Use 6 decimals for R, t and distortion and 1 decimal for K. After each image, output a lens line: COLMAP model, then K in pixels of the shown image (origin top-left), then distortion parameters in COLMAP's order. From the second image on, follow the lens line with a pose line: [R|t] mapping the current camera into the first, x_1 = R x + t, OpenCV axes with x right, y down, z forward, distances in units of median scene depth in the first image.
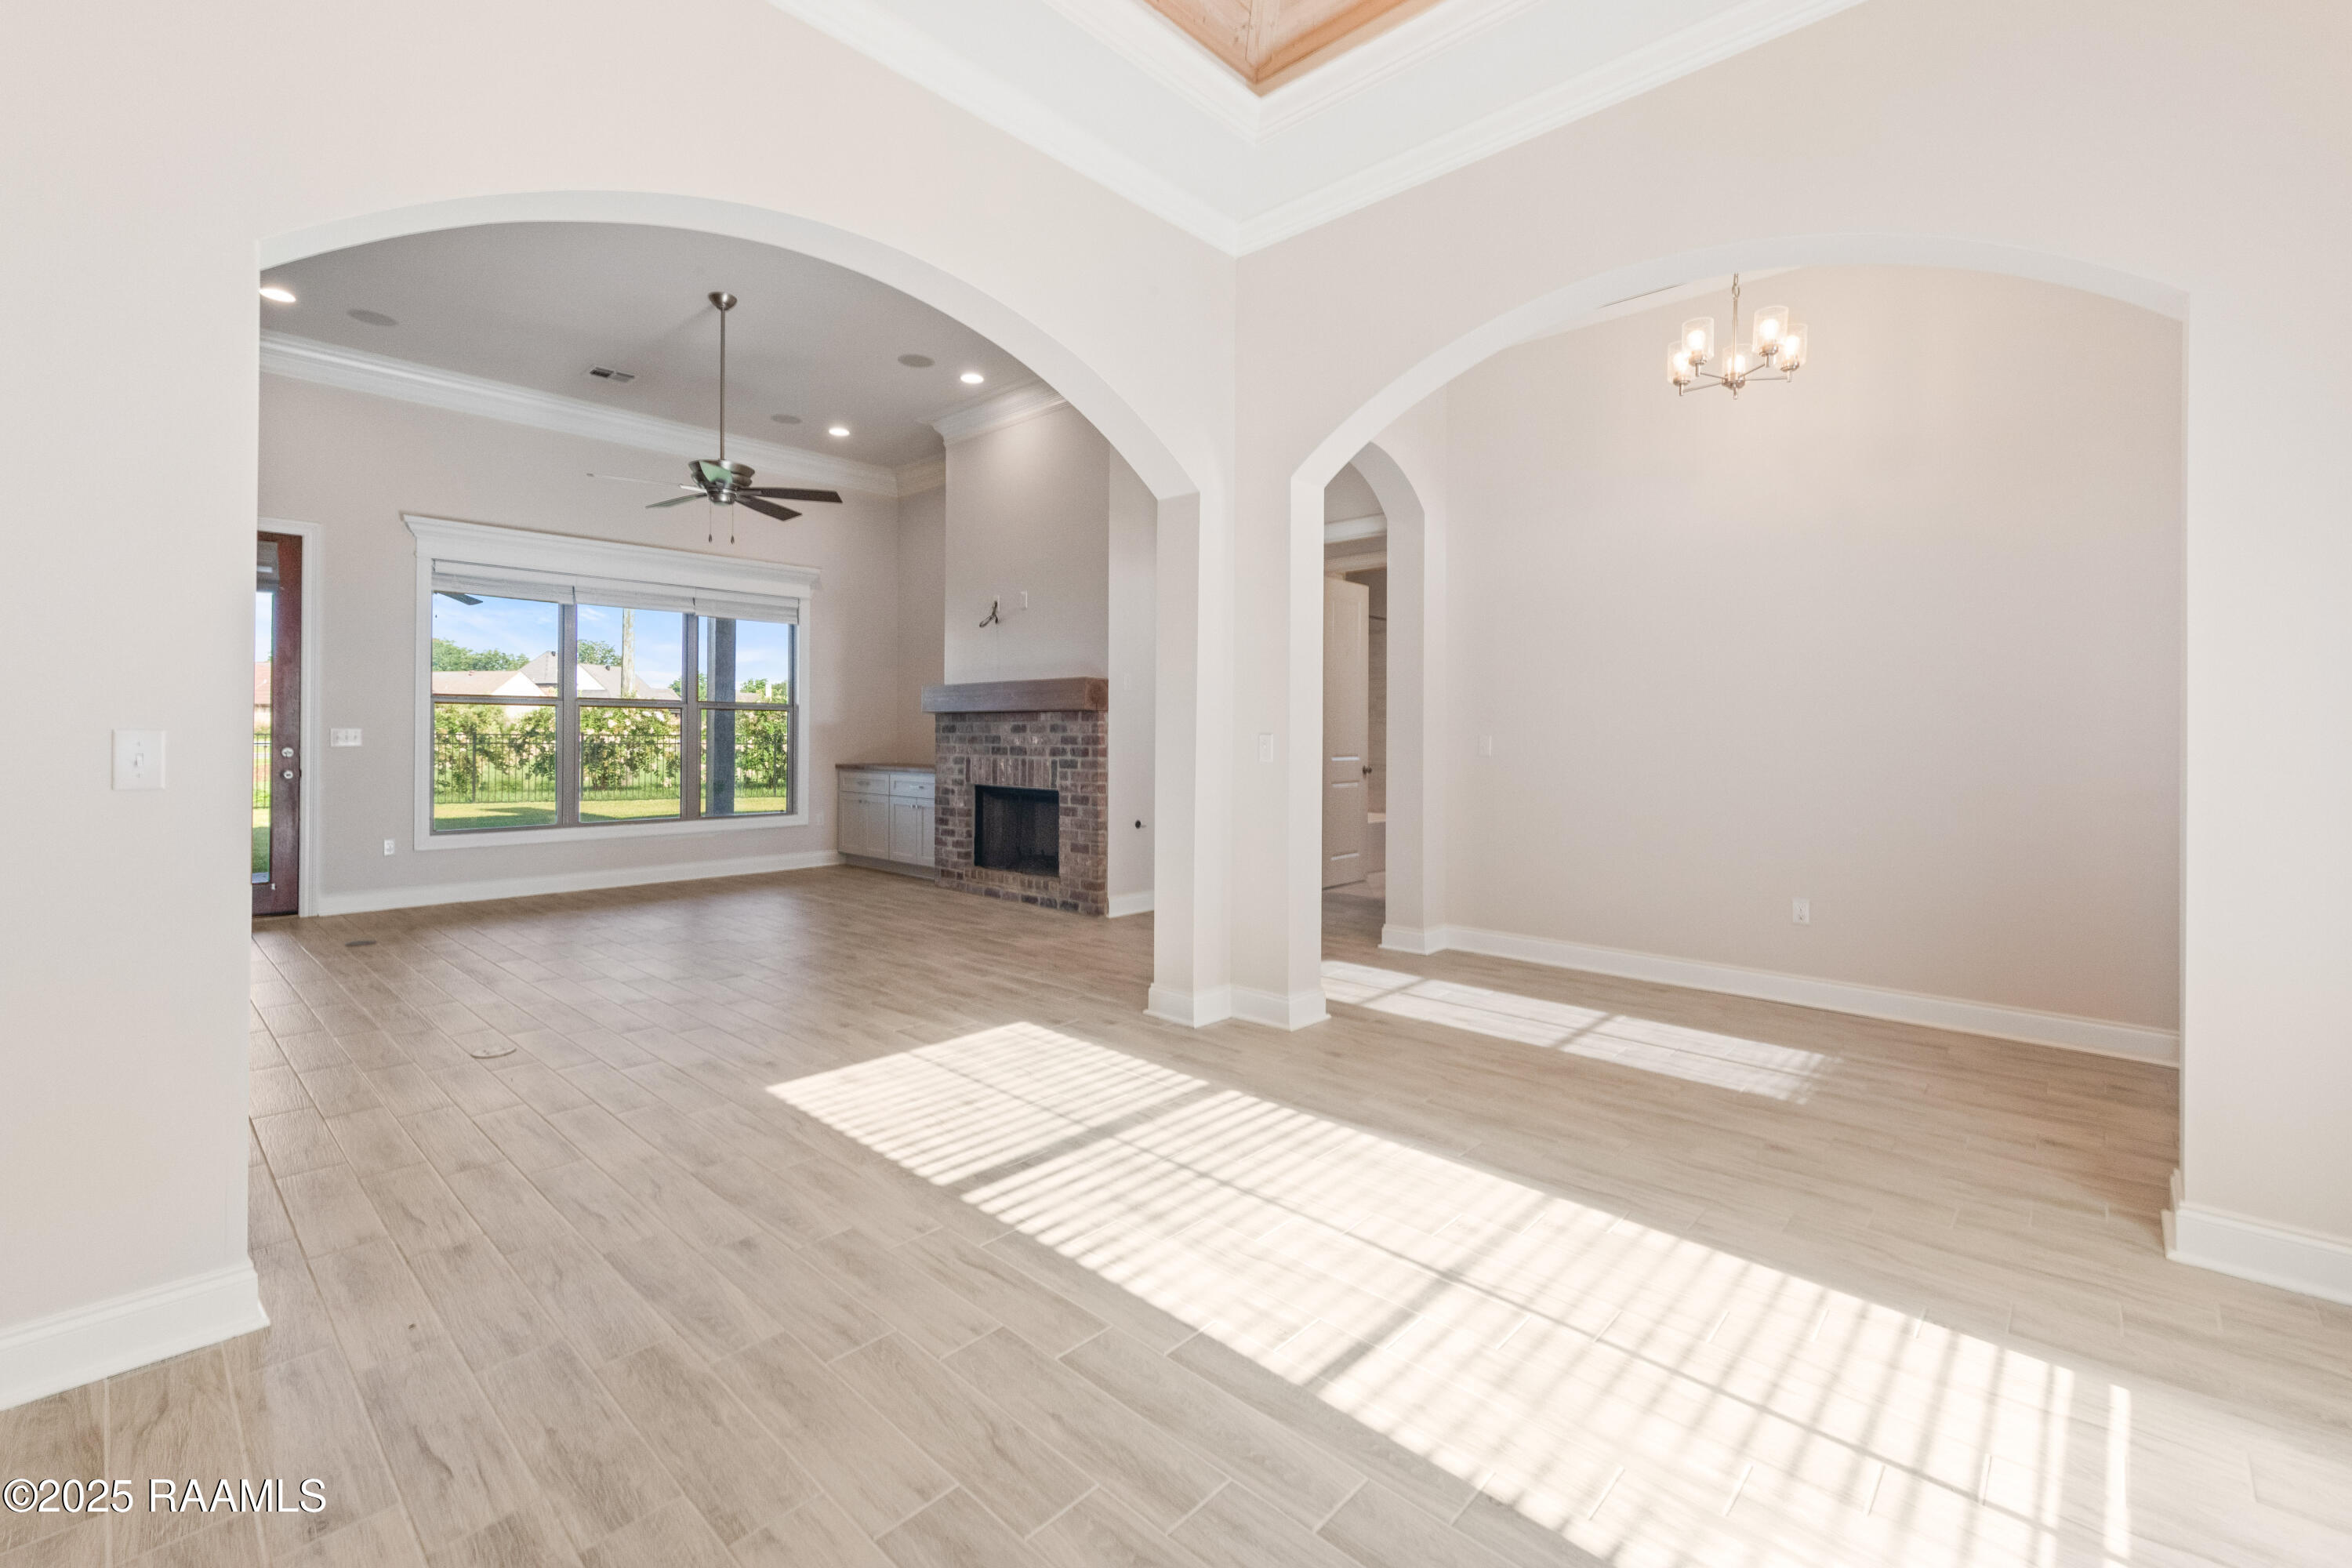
lens RADIAL K [[987.7, 0, 1143.0], [0, 987.7, 734.5], [0, 0, 1]] dist [0.006705, -0.001223]
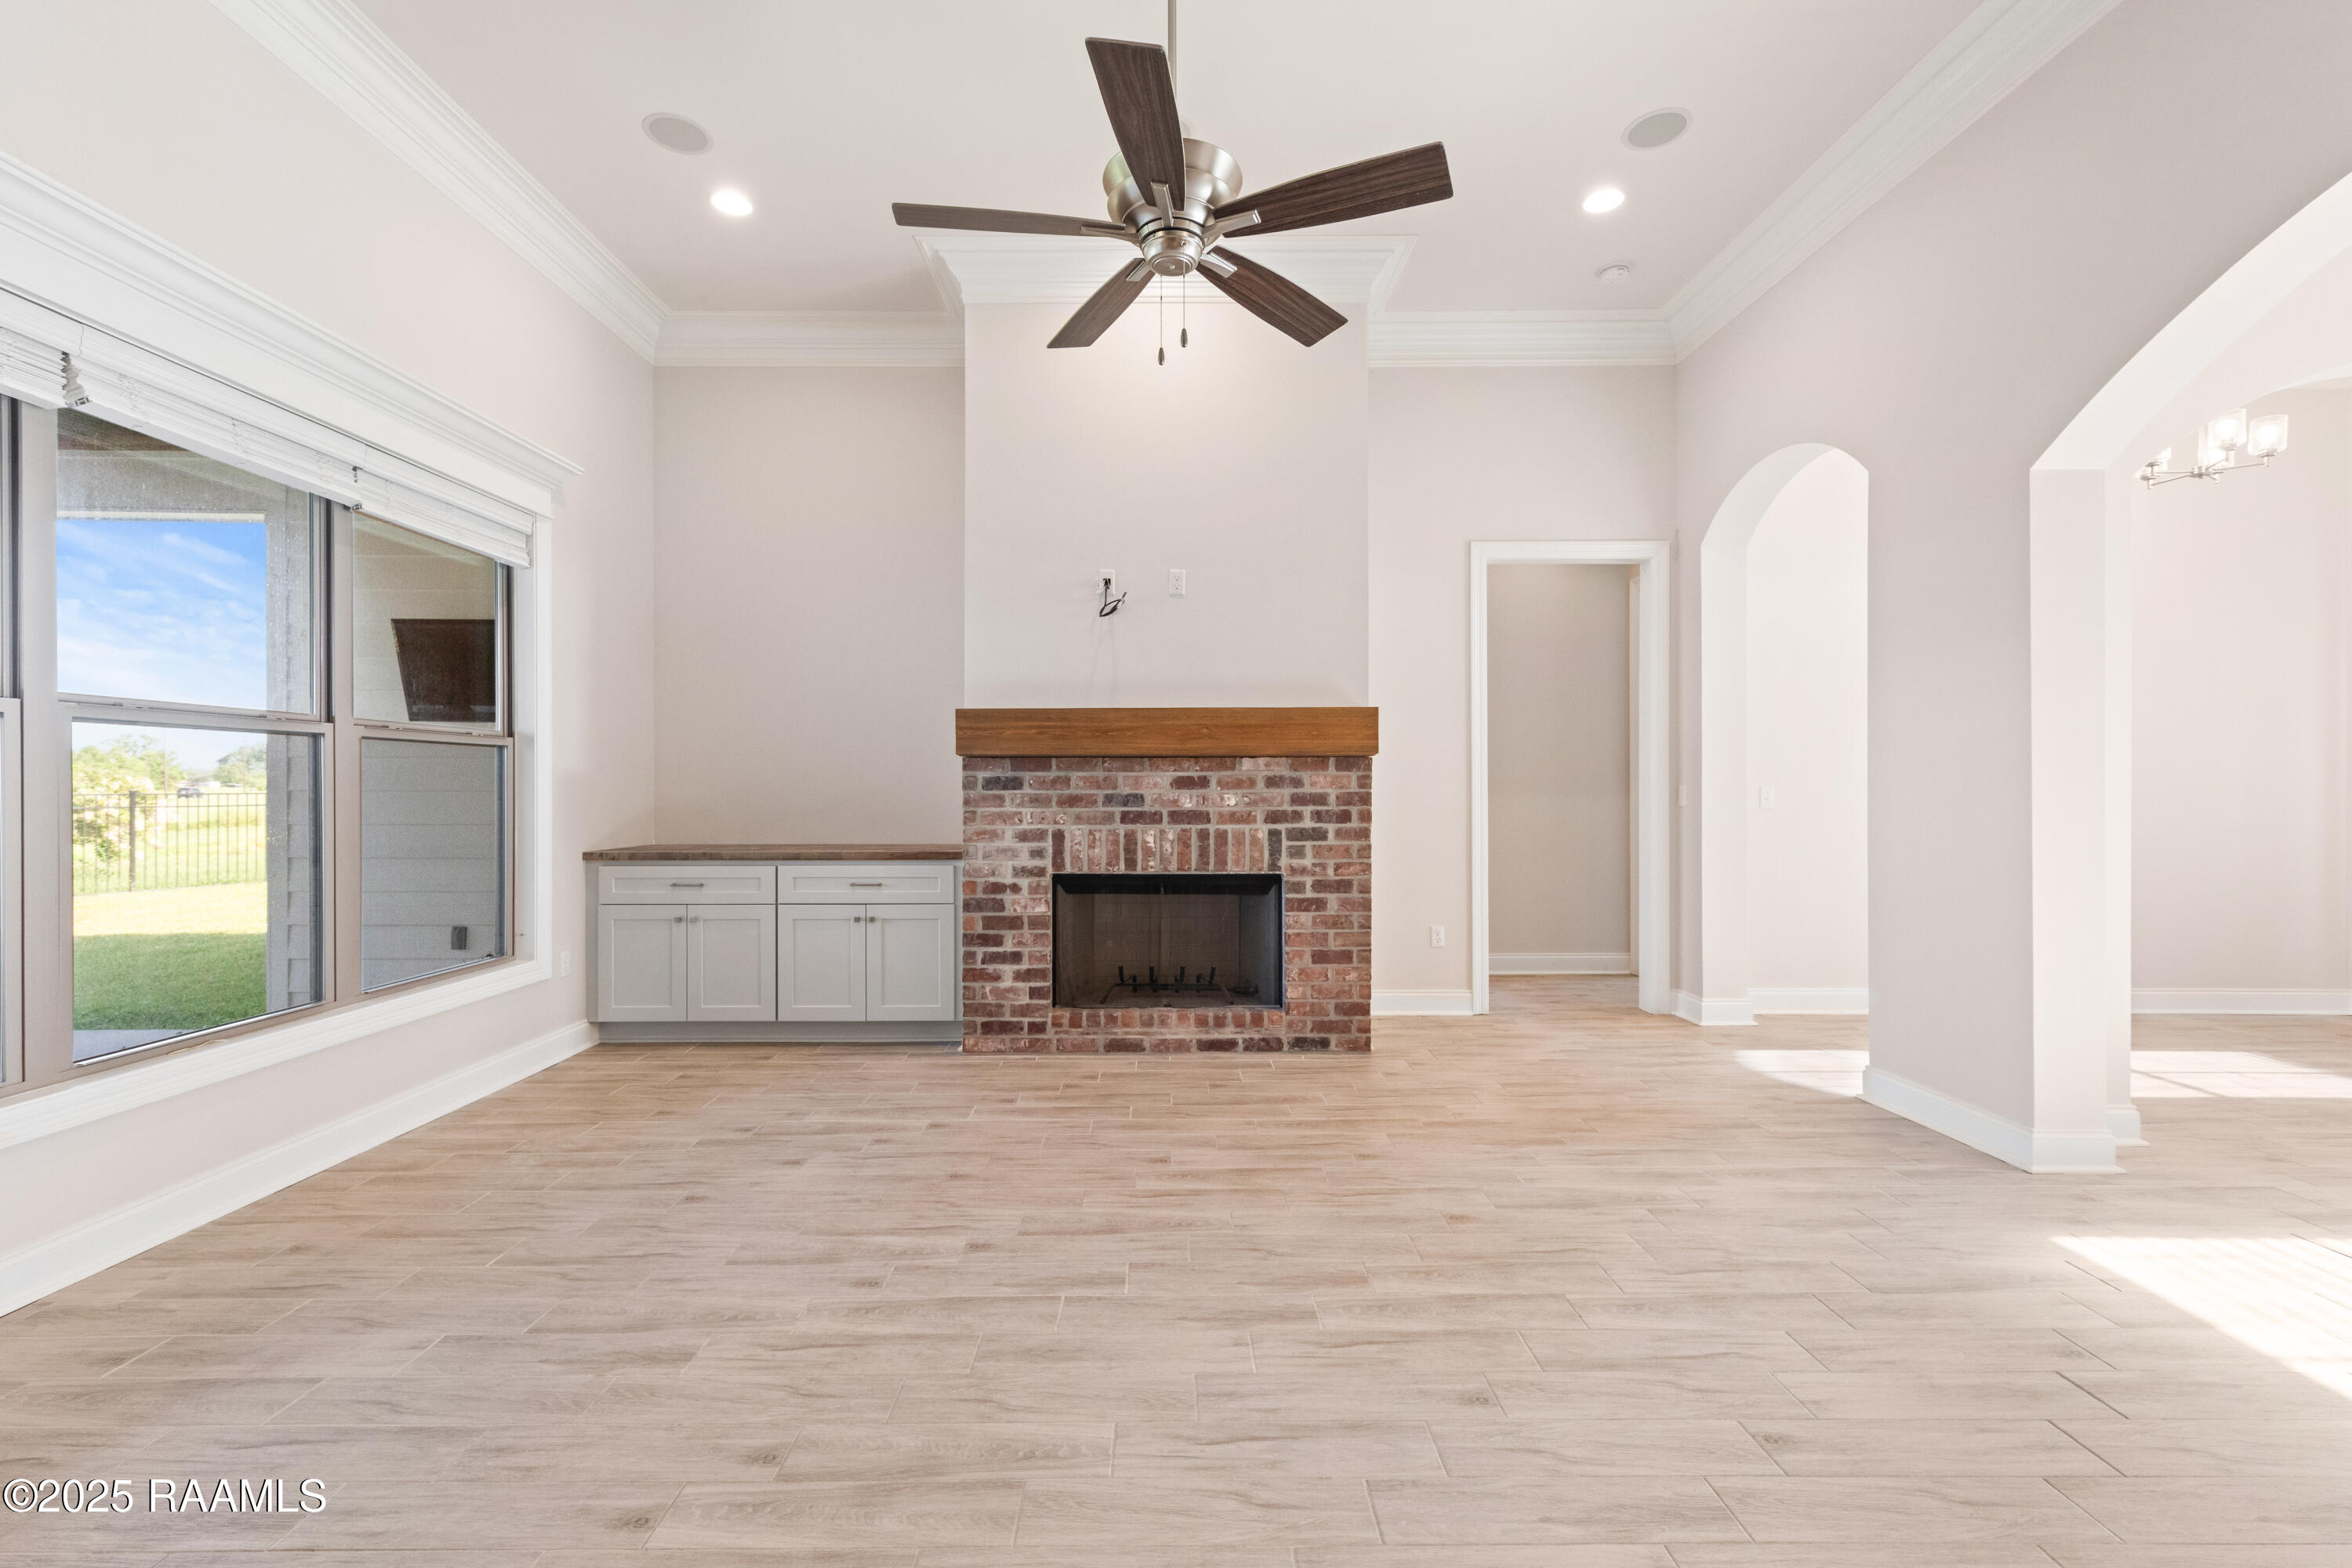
lens RADIAL K [[987.7, 0, 1163.9], [0, 987.7, 790.8], [0, 0, 1]] dist [0.006705, -0.001223]
pose [[0.725349, -0.009783, 0.688312, -0.598383], [0.005681, 0.999950, 0.008225, -0.005817], [-0.688358, -0.002056, 0.725368, 0.564695]]
